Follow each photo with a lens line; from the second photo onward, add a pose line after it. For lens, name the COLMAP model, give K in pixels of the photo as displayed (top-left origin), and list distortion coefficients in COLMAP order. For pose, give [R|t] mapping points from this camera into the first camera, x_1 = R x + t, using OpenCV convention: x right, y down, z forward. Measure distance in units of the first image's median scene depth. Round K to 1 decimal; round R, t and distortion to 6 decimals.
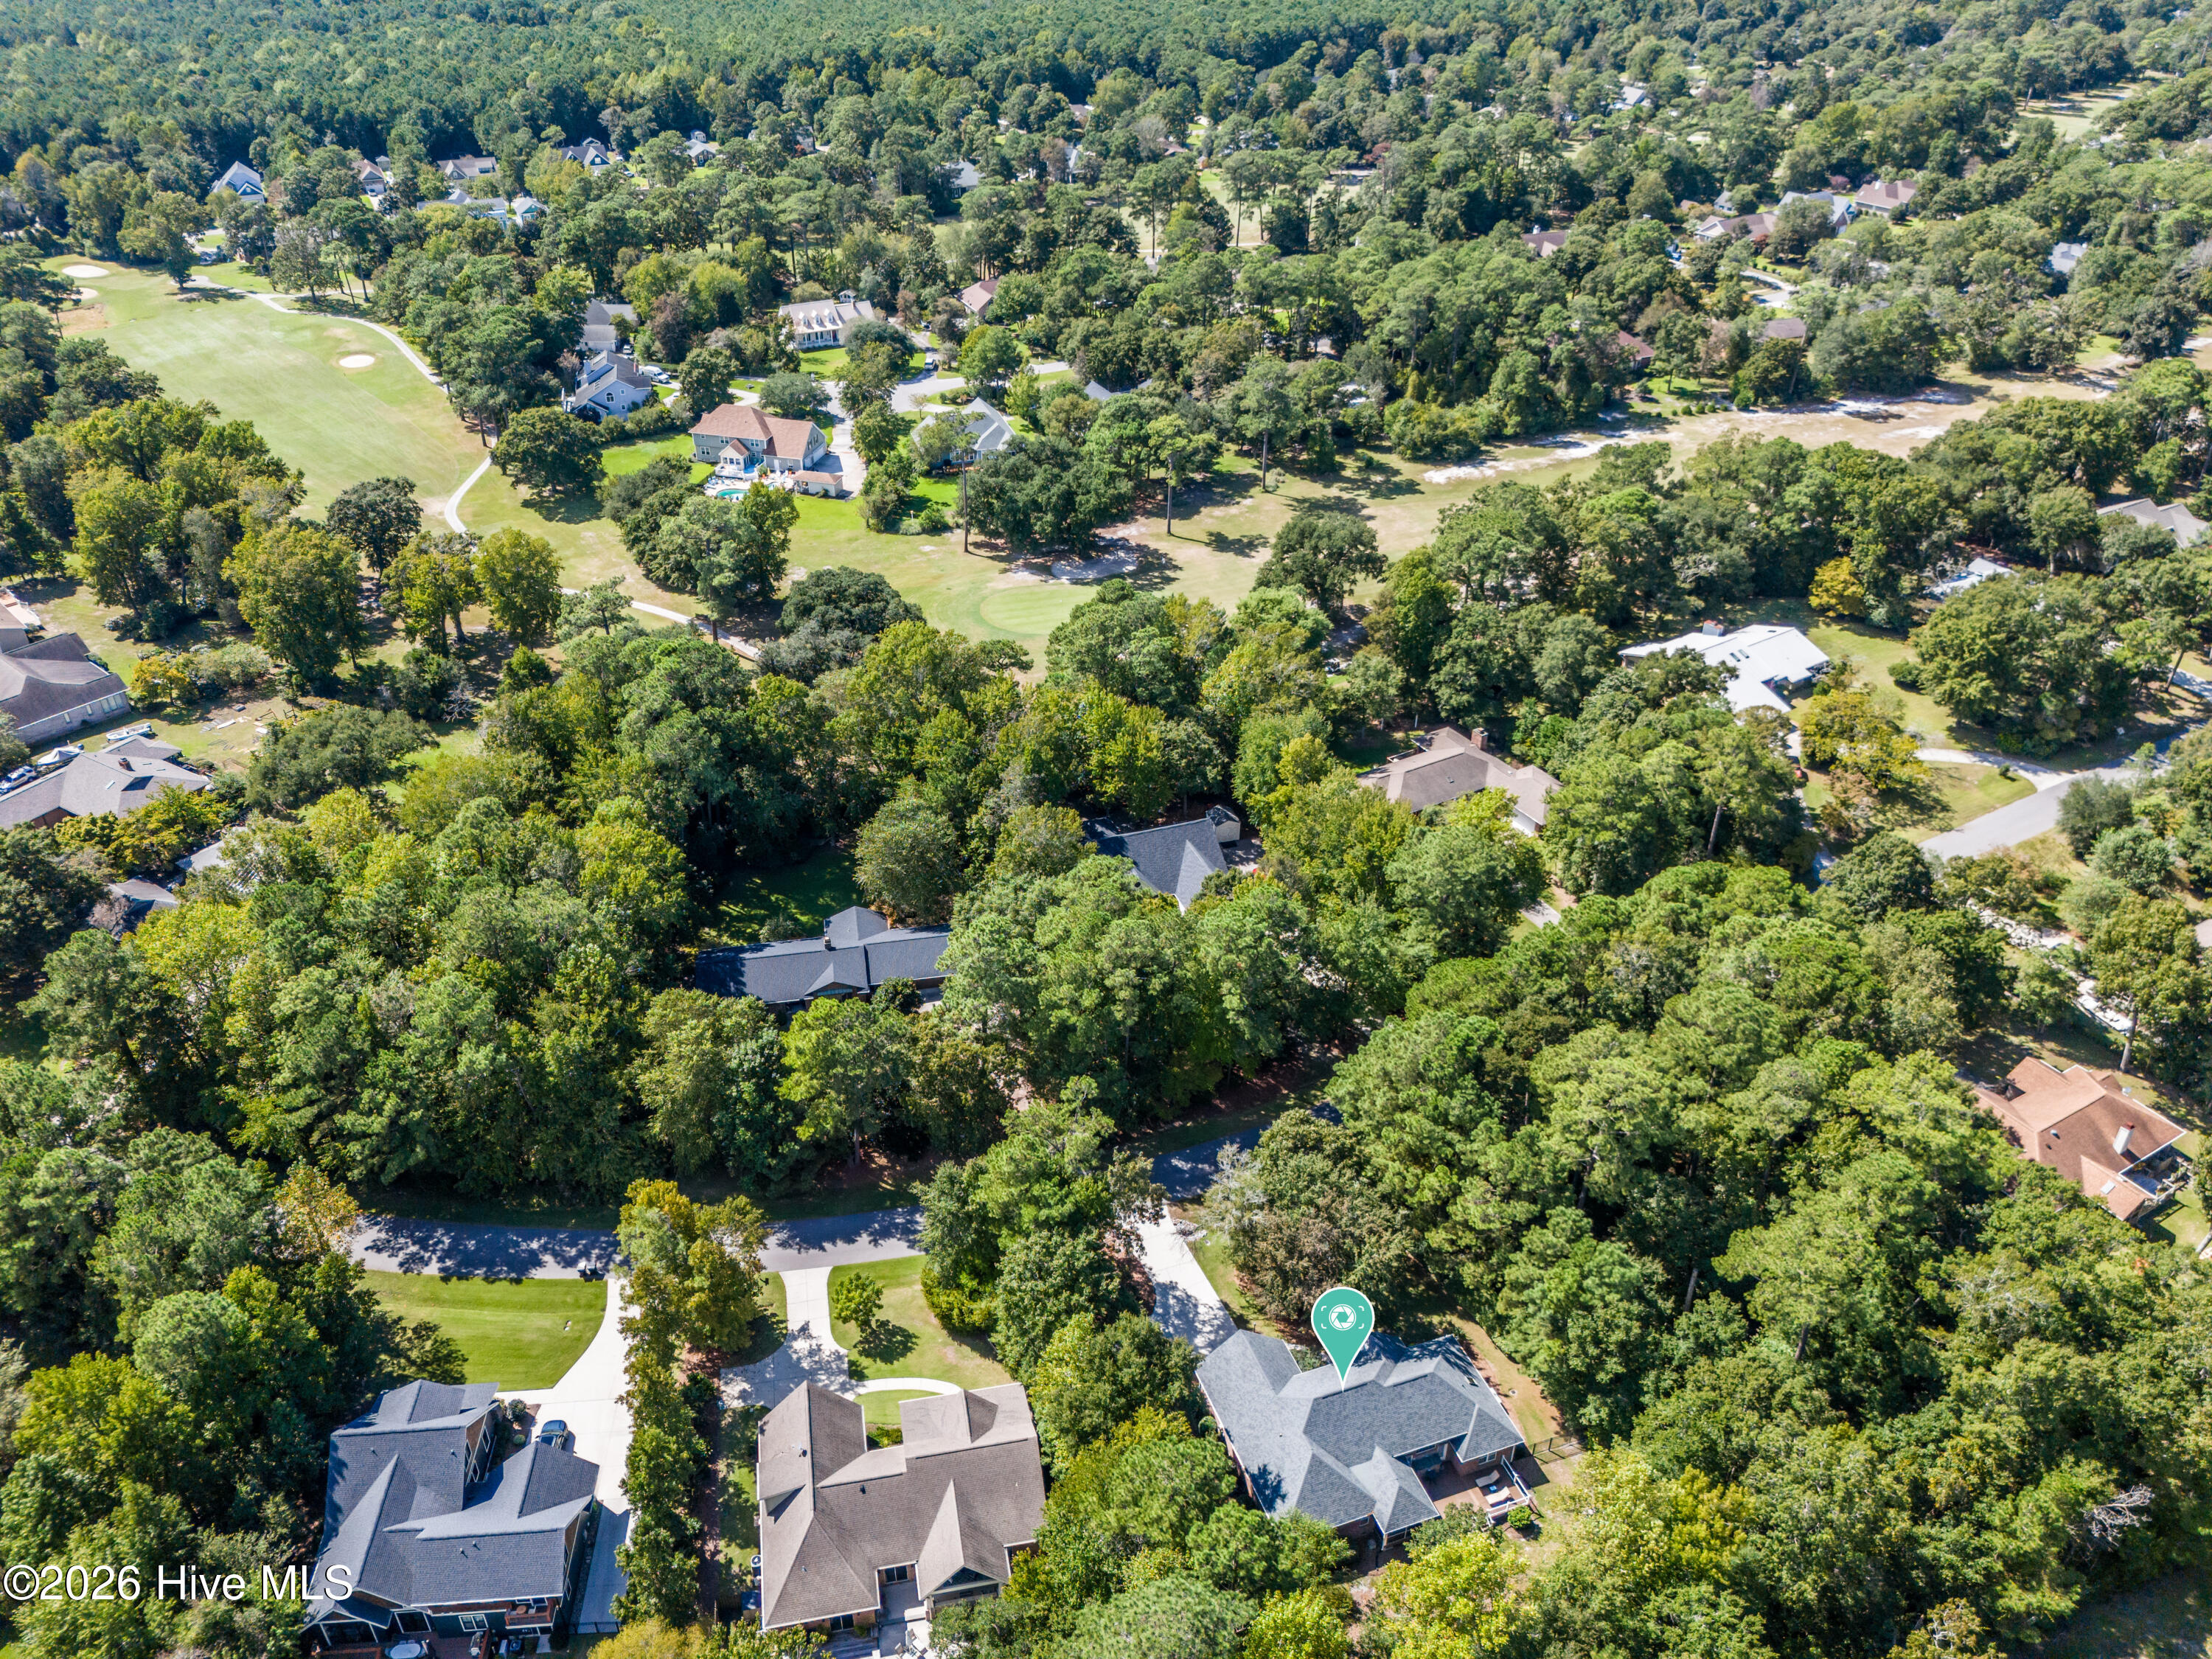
lens RADIAL K [[1709.9, 0, 1095.6], [0, 1709.9, 823.9], [0, 0, 1]] dist [0.051879, -0.094246]
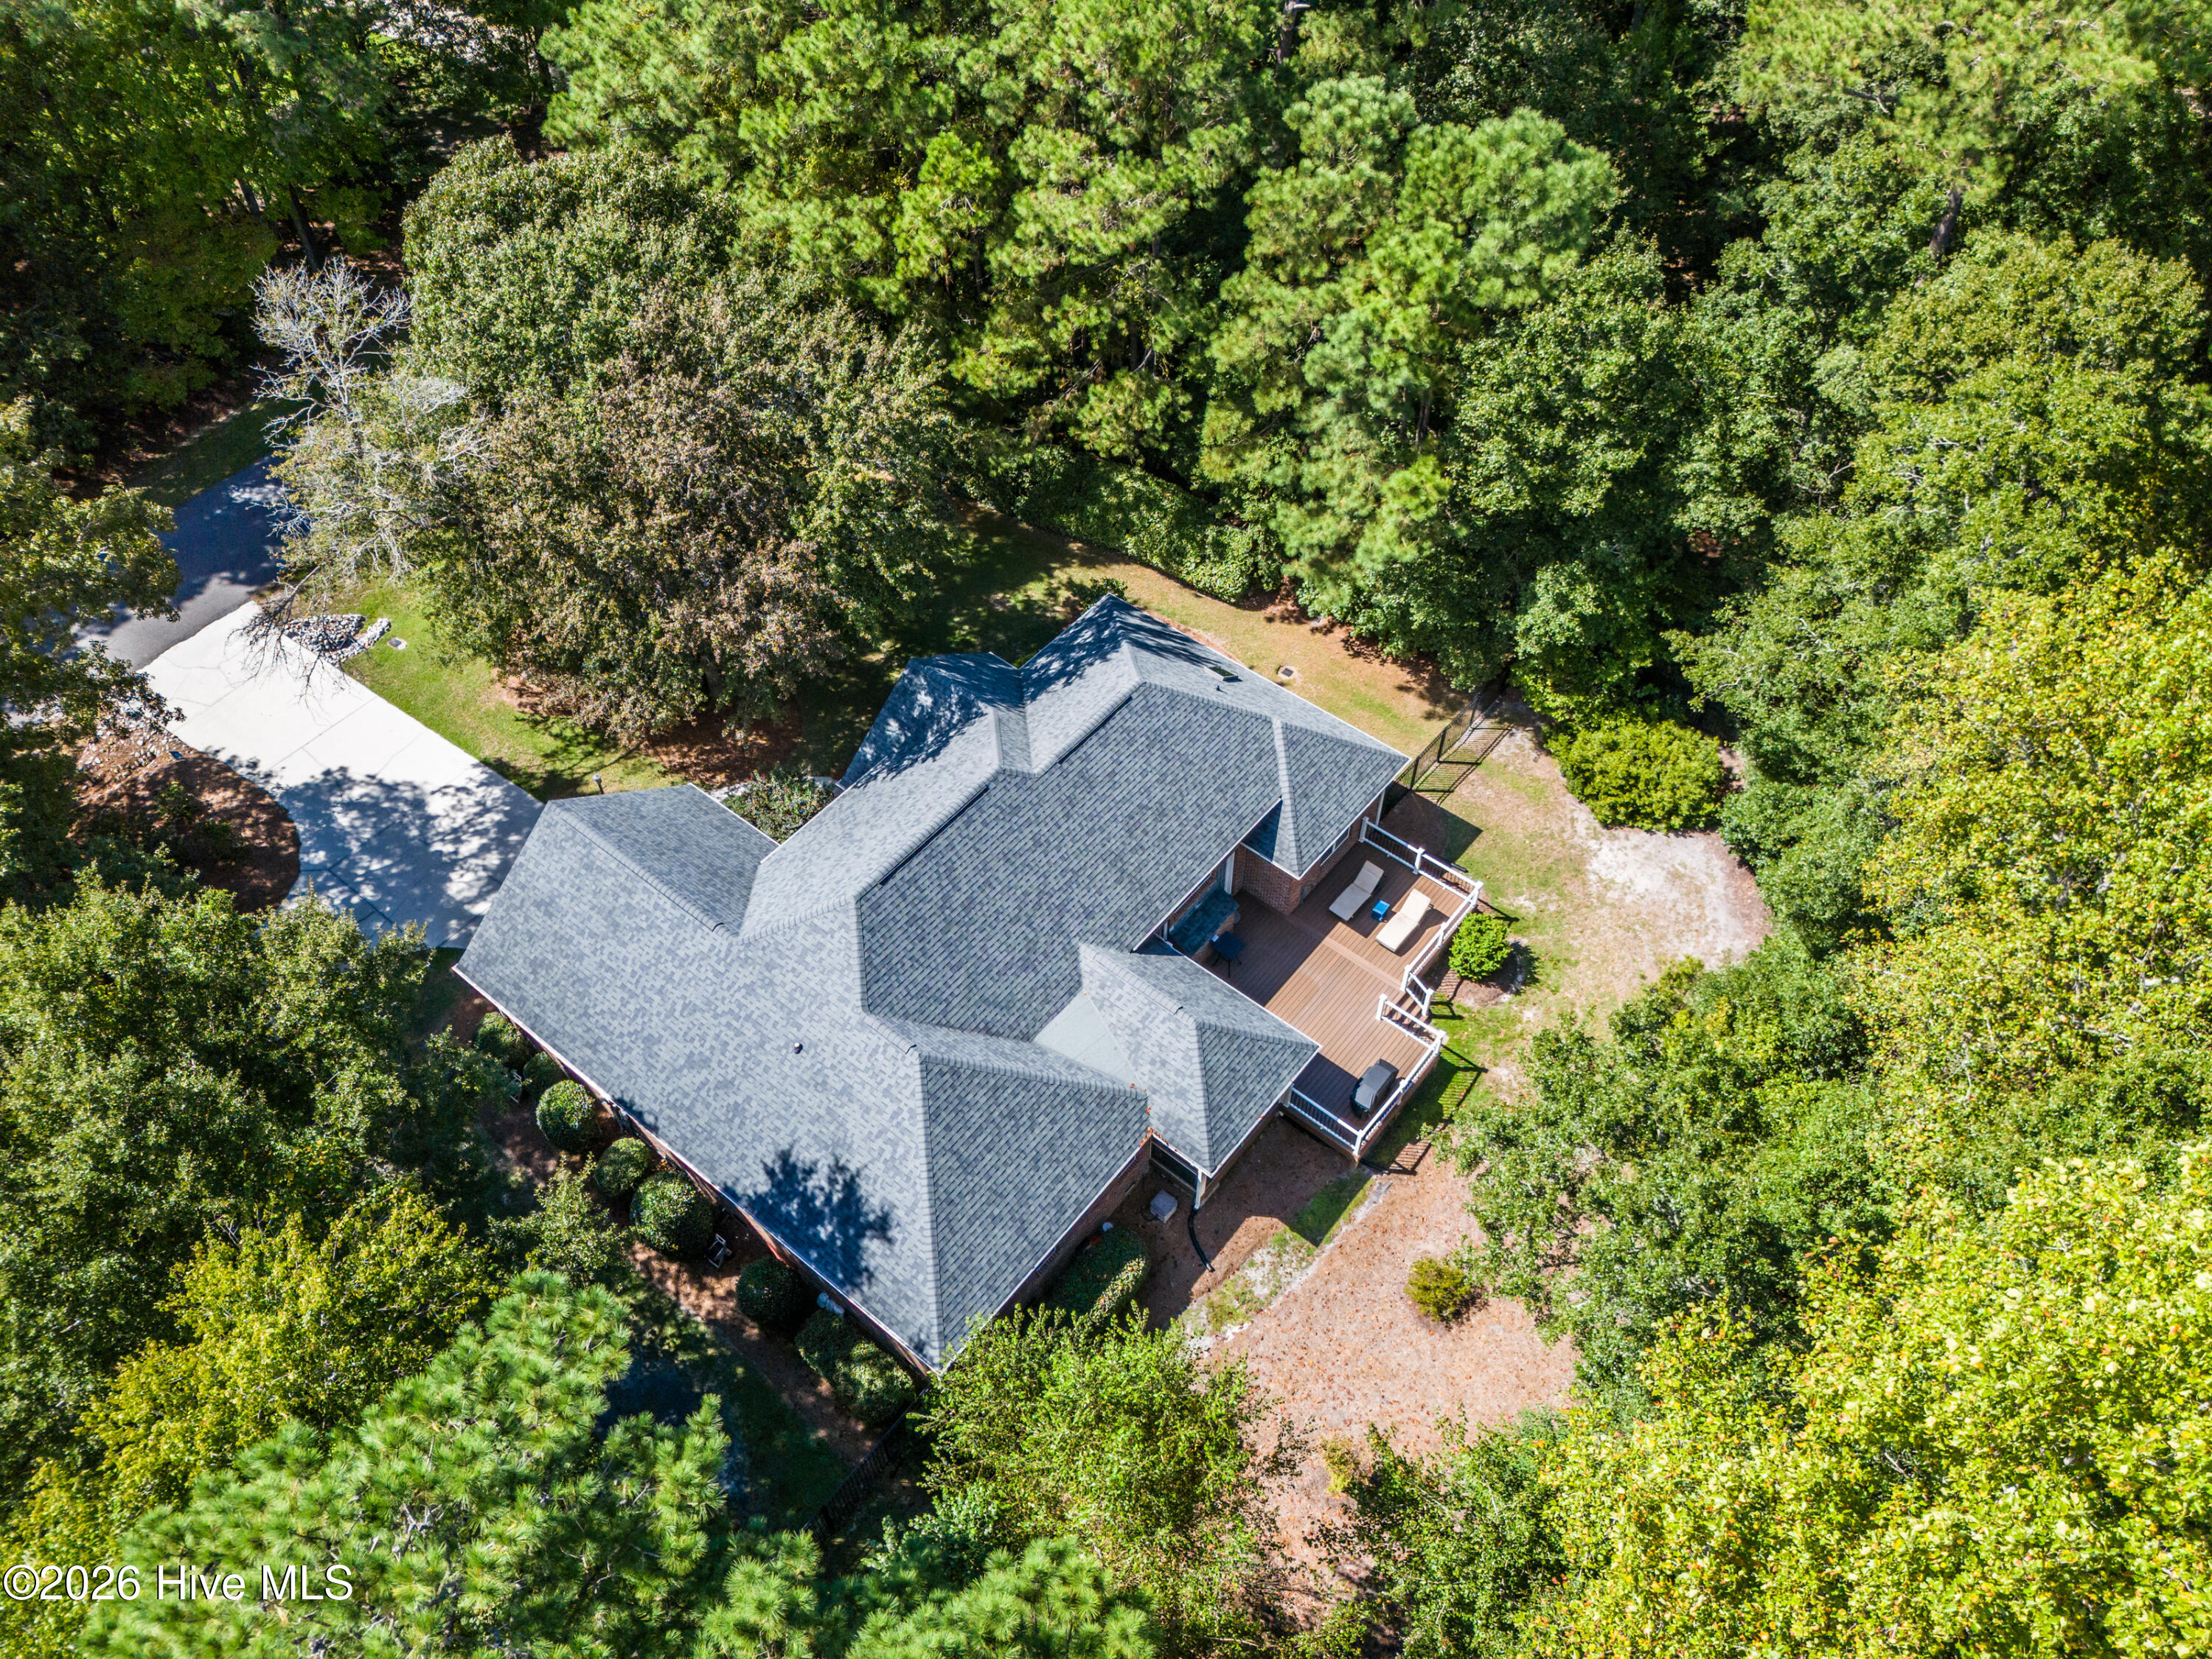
lens RADIAL K [[1628.4, 0, 1107.6], [0, 1628.4, 861.6], [0, 0, 1]] dist [0.045954, -0.077738]
pose [[0.856110, -0.406736, 0.318813, 0.042459], [0.284026, 0.885693, 0.367256, 0.132234], [-0.431747, -0.223860, 0.873774, 0.409843]]
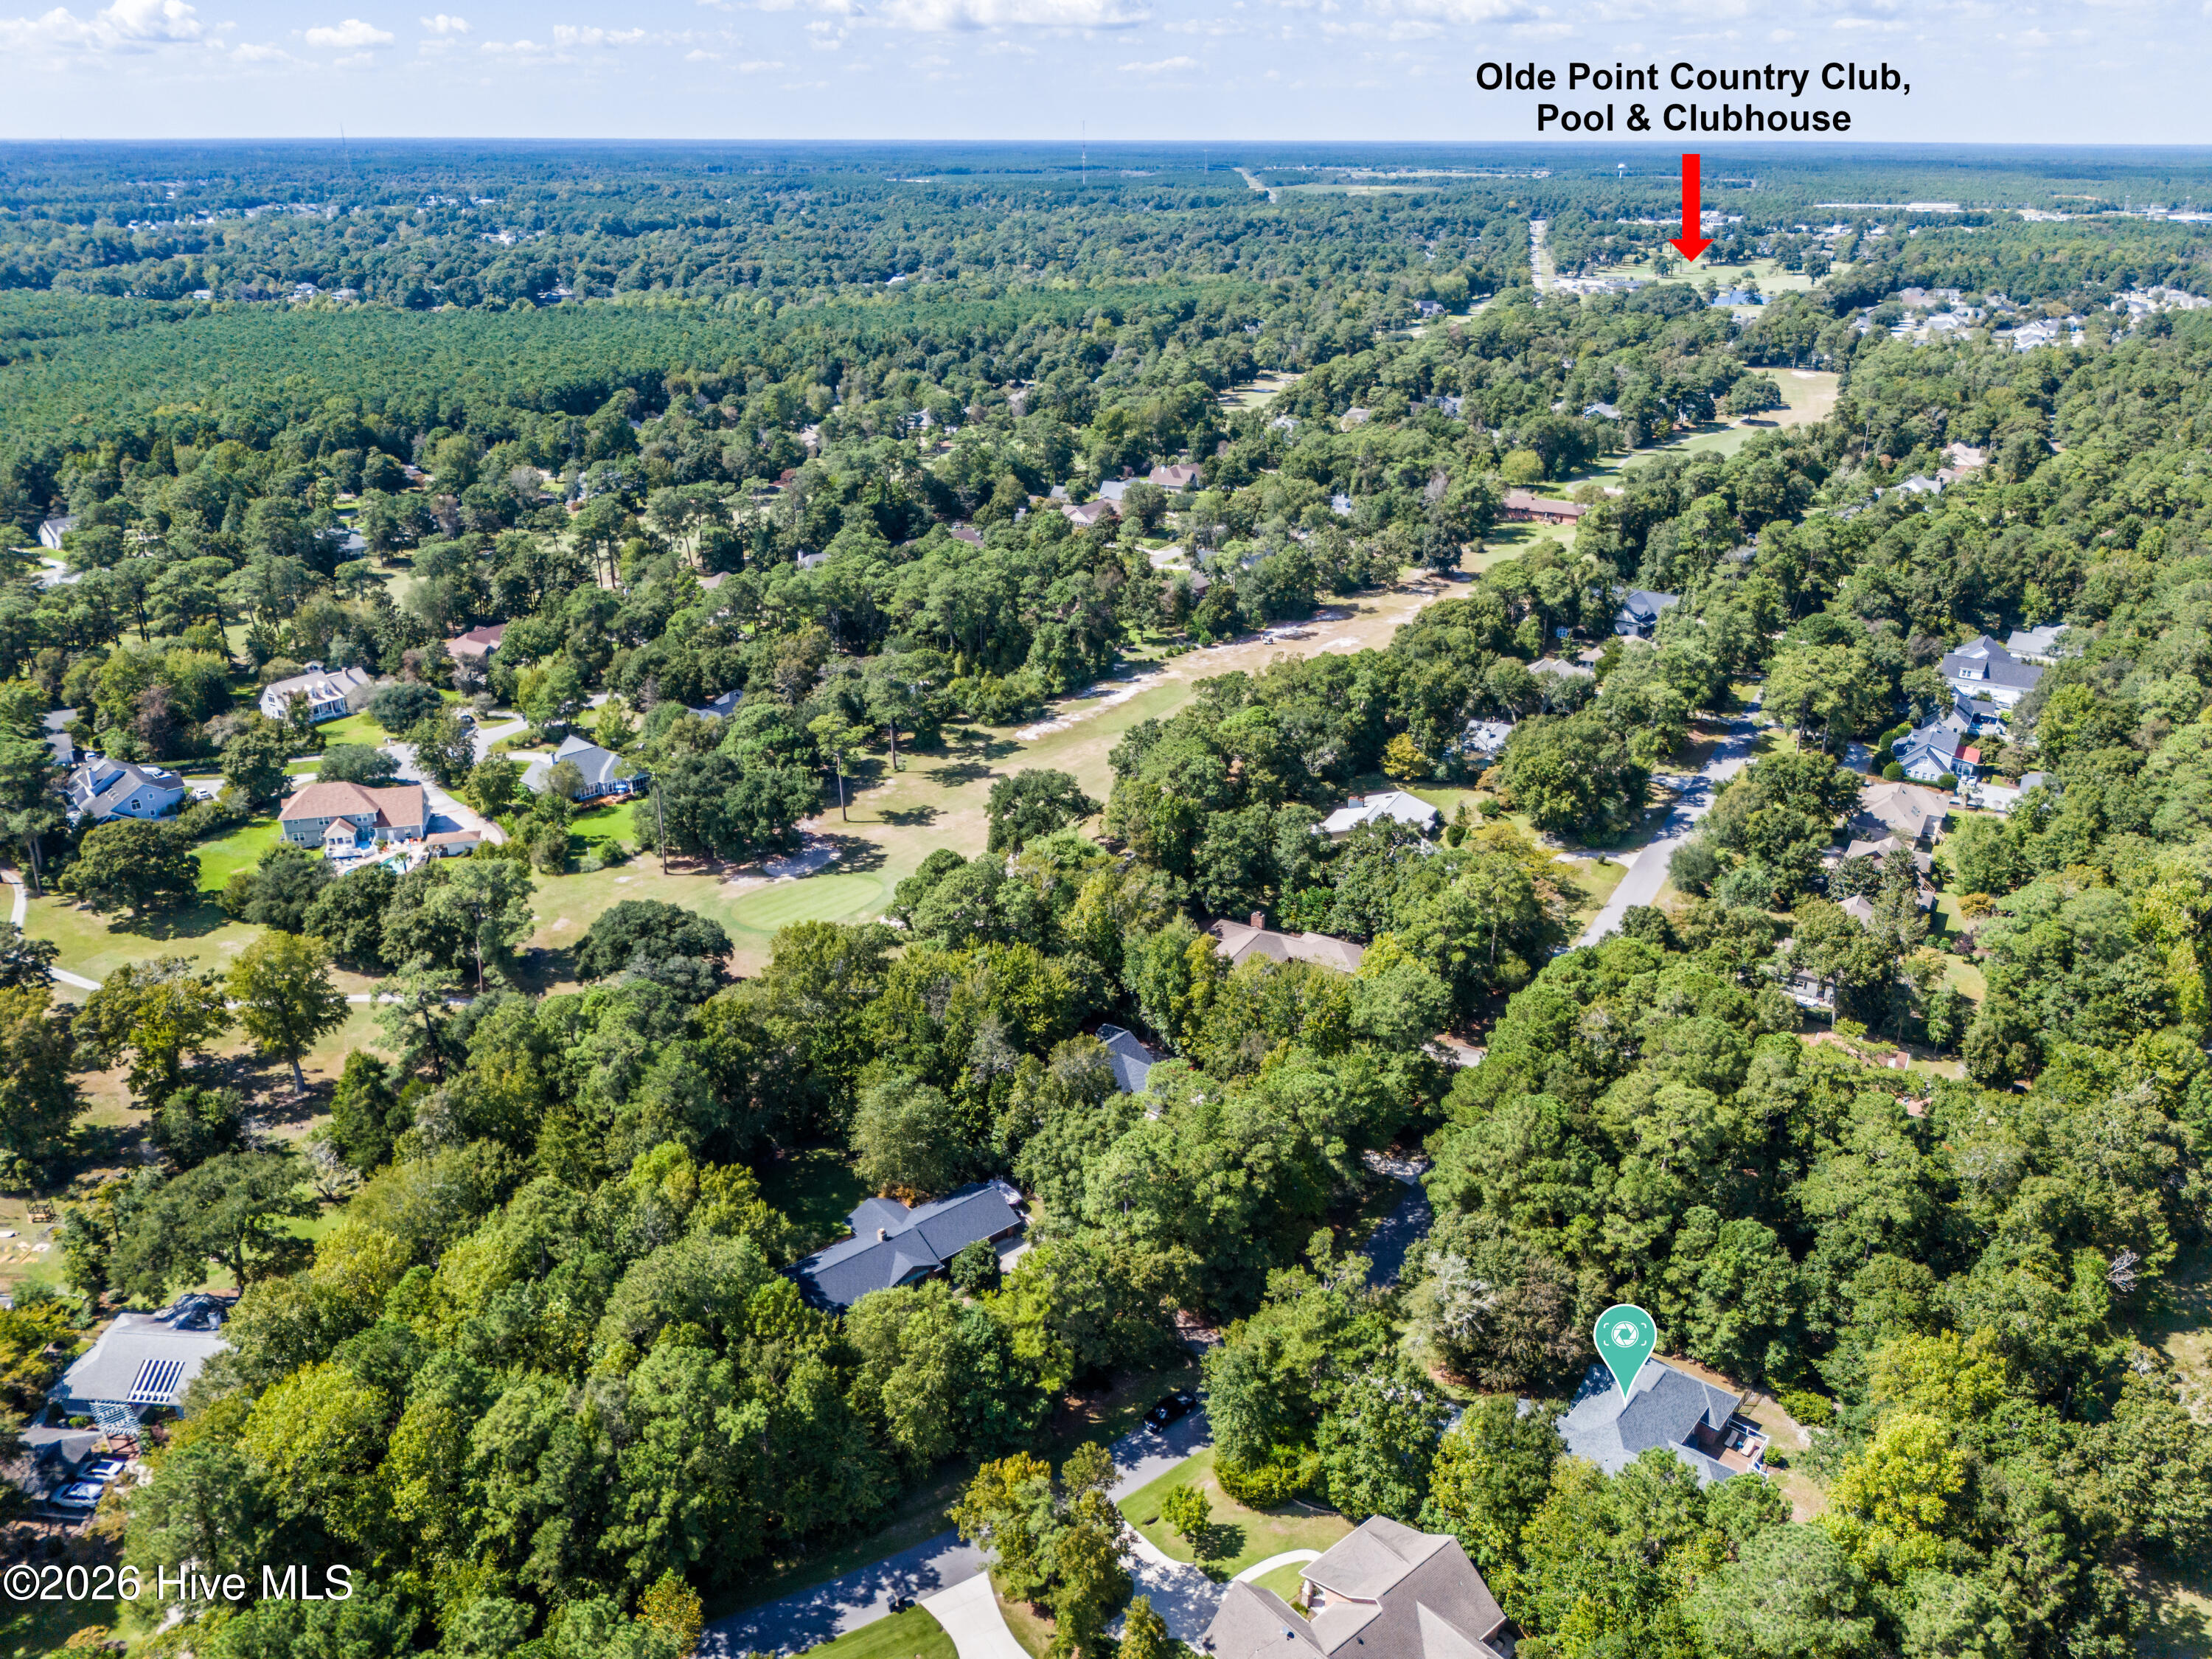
lens RADIAL K [[1709.9, 0, 1095.6], [0, 1709.9, 823.9], [0, 0, 1]] dist [0.051879, -0.094246]
pose [[0.865709, -0.183227, 0.465807, -0.369712], [0.263332, 0.958120, -0.112526, -0.010582], [-0.425681, 0.220077, 0.877703, 0.013667]]
